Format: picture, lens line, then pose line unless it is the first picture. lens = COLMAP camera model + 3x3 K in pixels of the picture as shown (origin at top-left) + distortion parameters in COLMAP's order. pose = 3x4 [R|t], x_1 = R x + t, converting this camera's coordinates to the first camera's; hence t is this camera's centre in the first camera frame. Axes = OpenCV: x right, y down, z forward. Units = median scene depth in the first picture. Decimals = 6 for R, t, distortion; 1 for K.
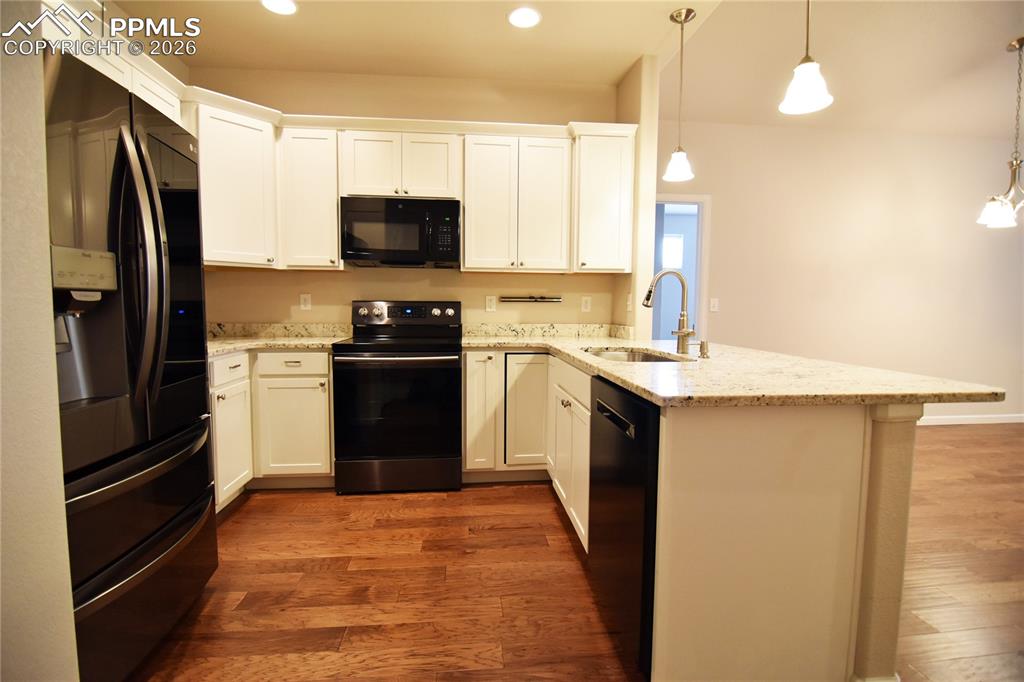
lens RADIAL K [[487.5, 0, 512.1], [0, 487.5, 335.5], [0, 0, 1]] dist [-0.017751, -0.001689]
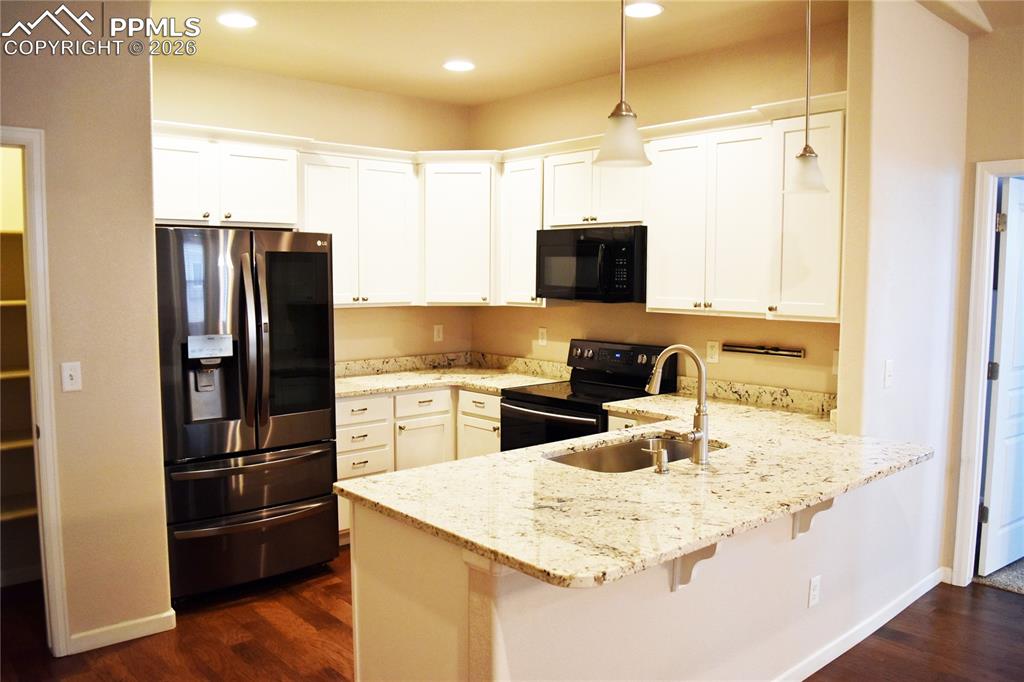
lens RADIAL K [[786.8, 0, 515.2], [0, 786.8, 347.0], [0, 0, 1]] dist [-0.068815, -0.005027]
pose [[0.593433, 0.065660, -0.802200, 0.839762], [-0.050112, 0.997748, 0.044595, -0.128818], [0.803322, 0.013736, 0.595387, 0.077054]]
